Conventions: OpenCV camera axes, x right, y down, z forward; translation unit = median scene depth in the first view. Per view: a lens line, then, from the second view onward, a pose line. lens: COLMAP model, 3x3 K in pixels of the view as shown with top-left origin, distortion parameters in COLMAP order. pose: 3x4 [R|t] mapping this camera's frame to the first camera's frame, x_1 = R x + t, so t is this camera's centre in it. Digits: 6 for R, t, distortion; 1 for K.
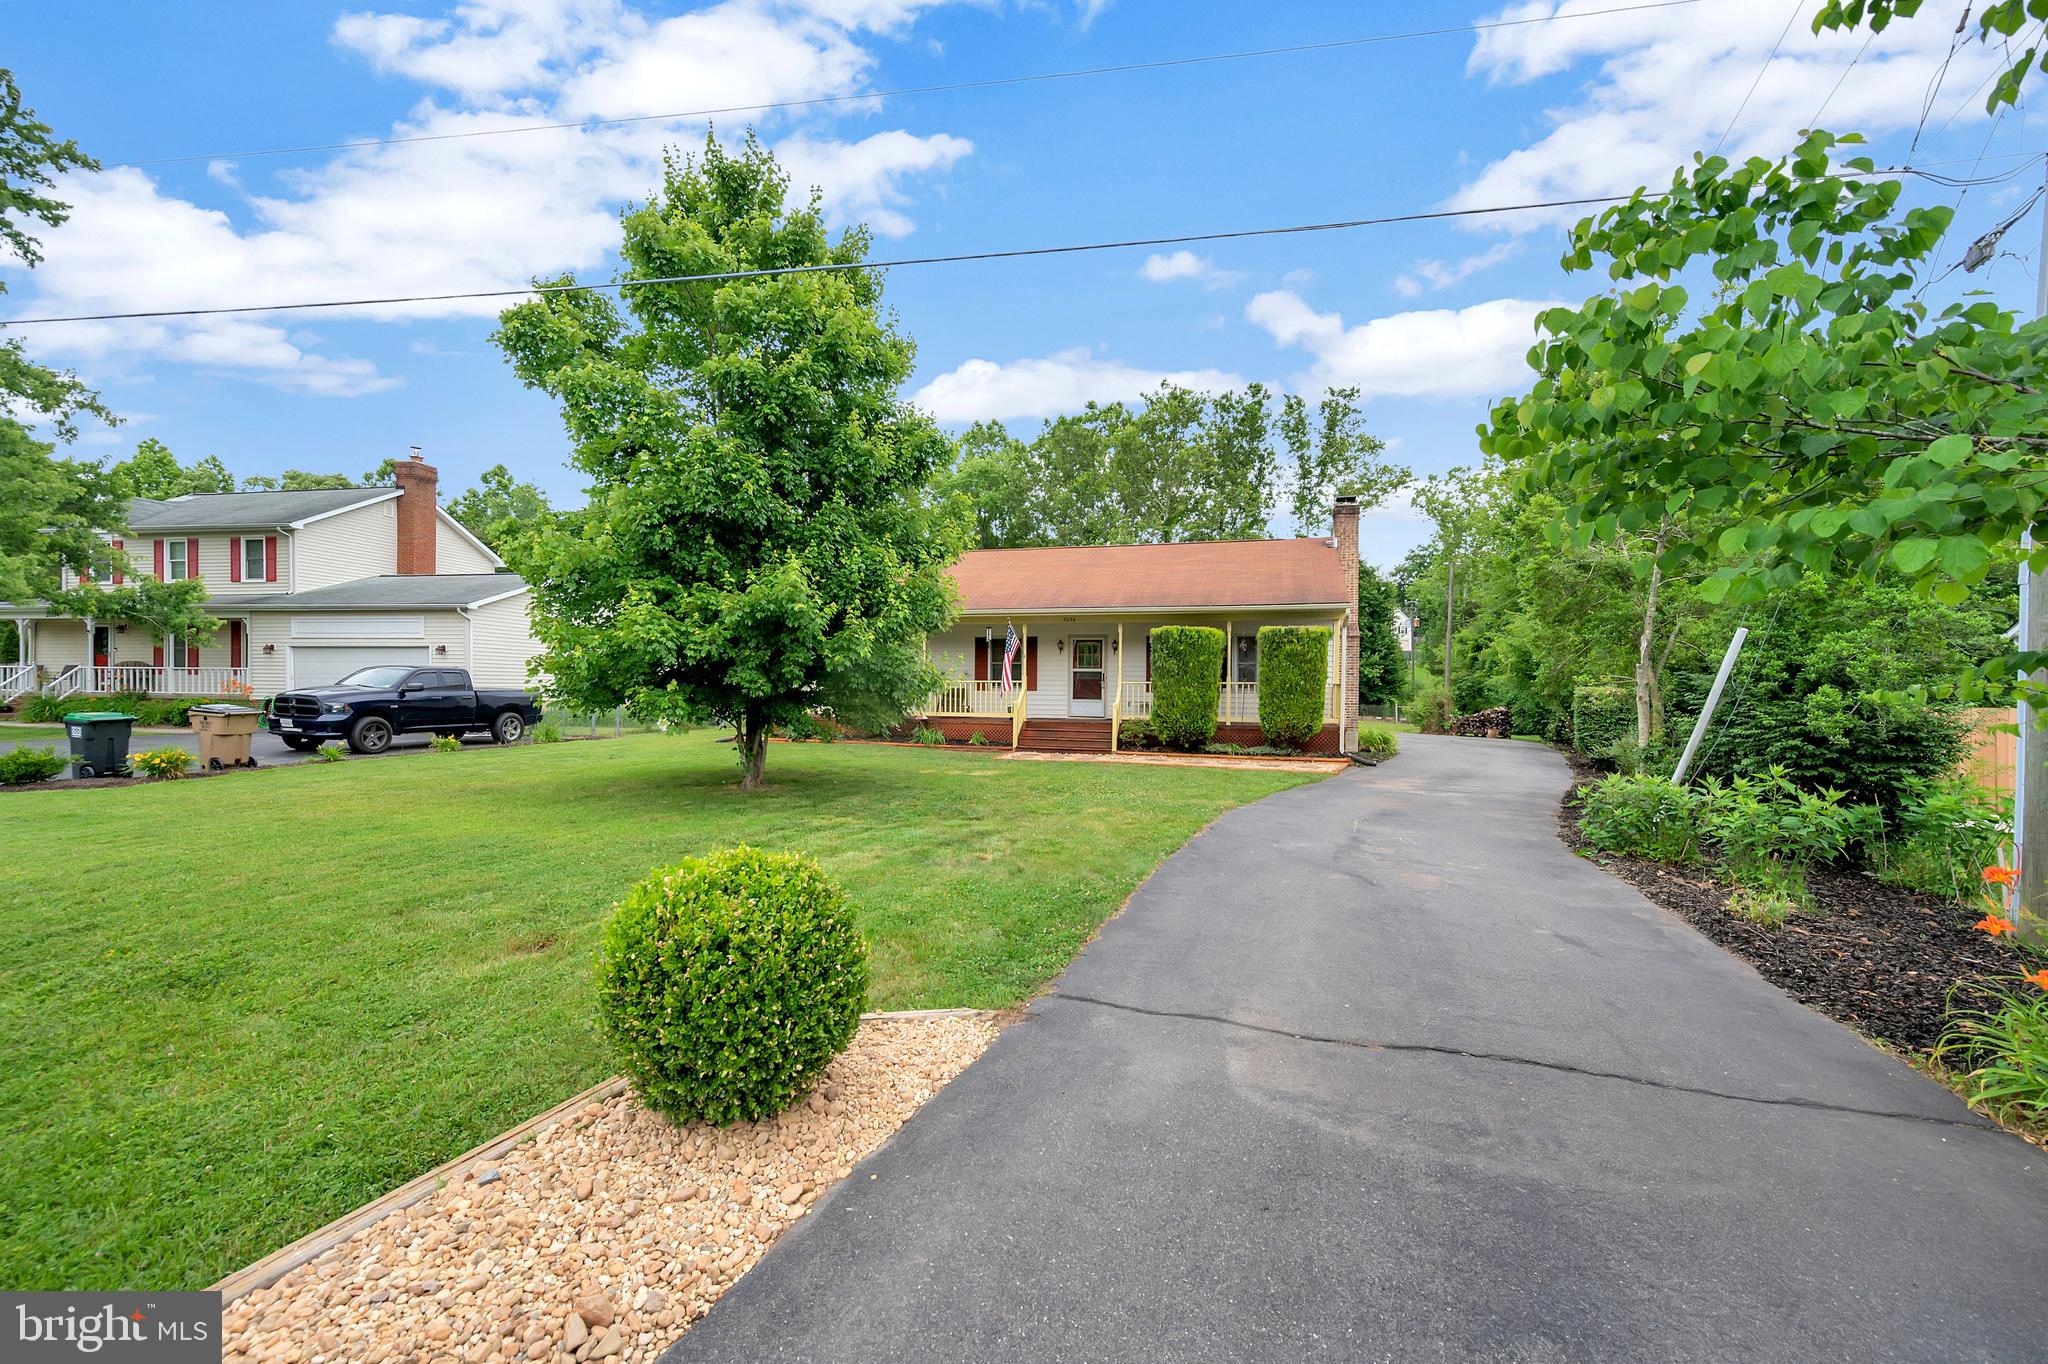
lens RADIAL K [[815.3, 0, 1025.4], [0, 815.3, 685.2], [0, 0, 1]] dist [0.001185, 0.000081]
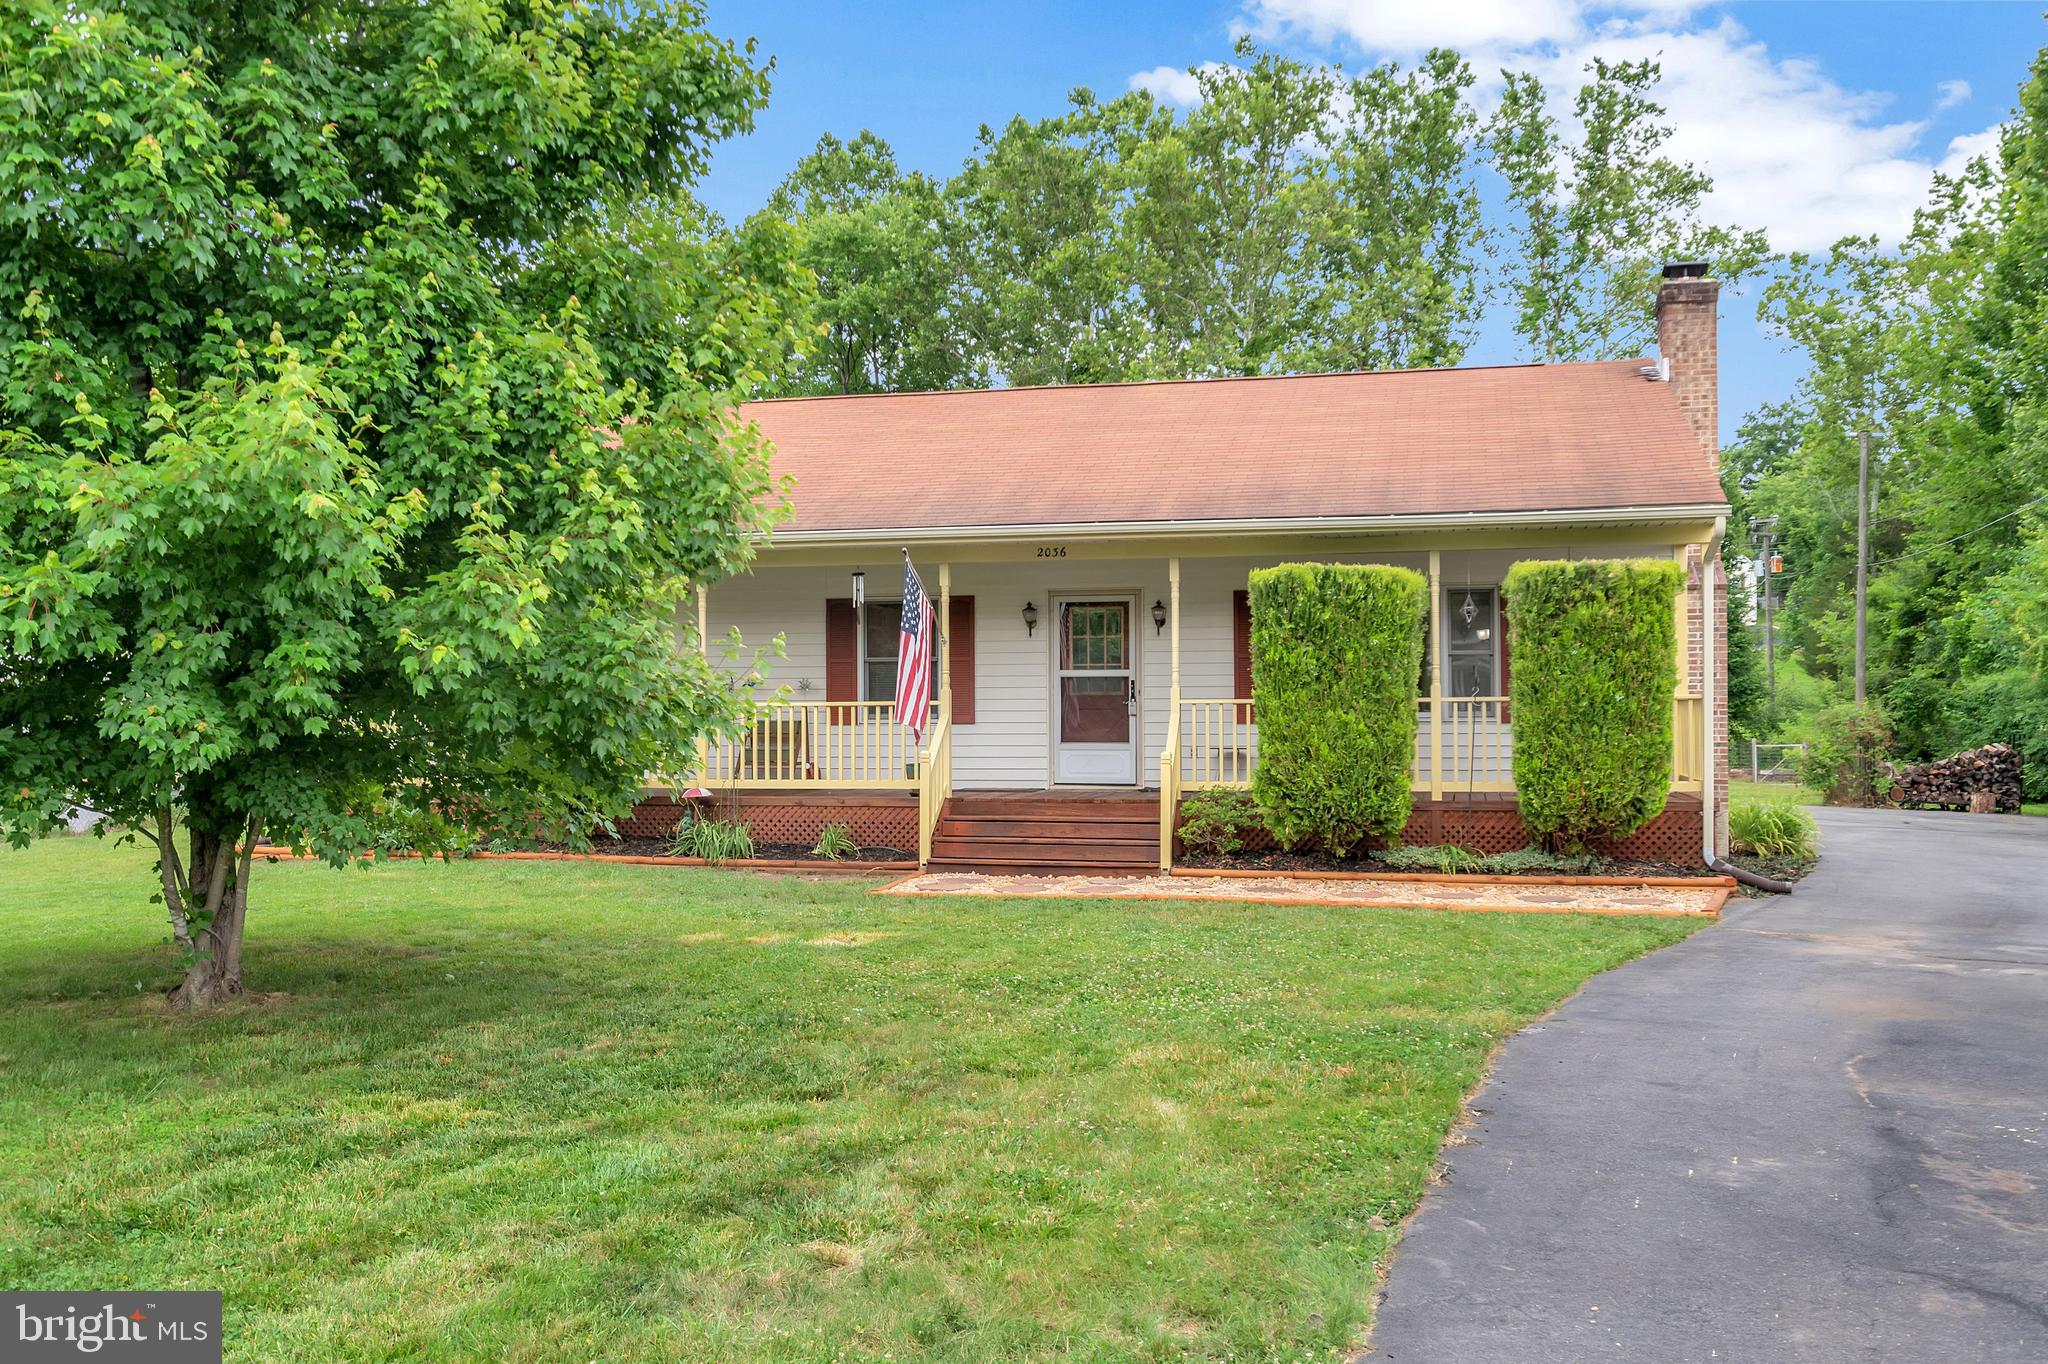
lens RADIAL K [[1731.2, 0, 1032.9], [0, 1731.2, 674.5], [0, 0, 1]] dist [-0.001422, -0.008376]
pose [[0.998579, -0.012476, 0.051807, -0.002347], [0.013497, 0.999721, -0.019399, -0.001137], [-0.051551, 0.020071, 0.998469, 0.125299]]
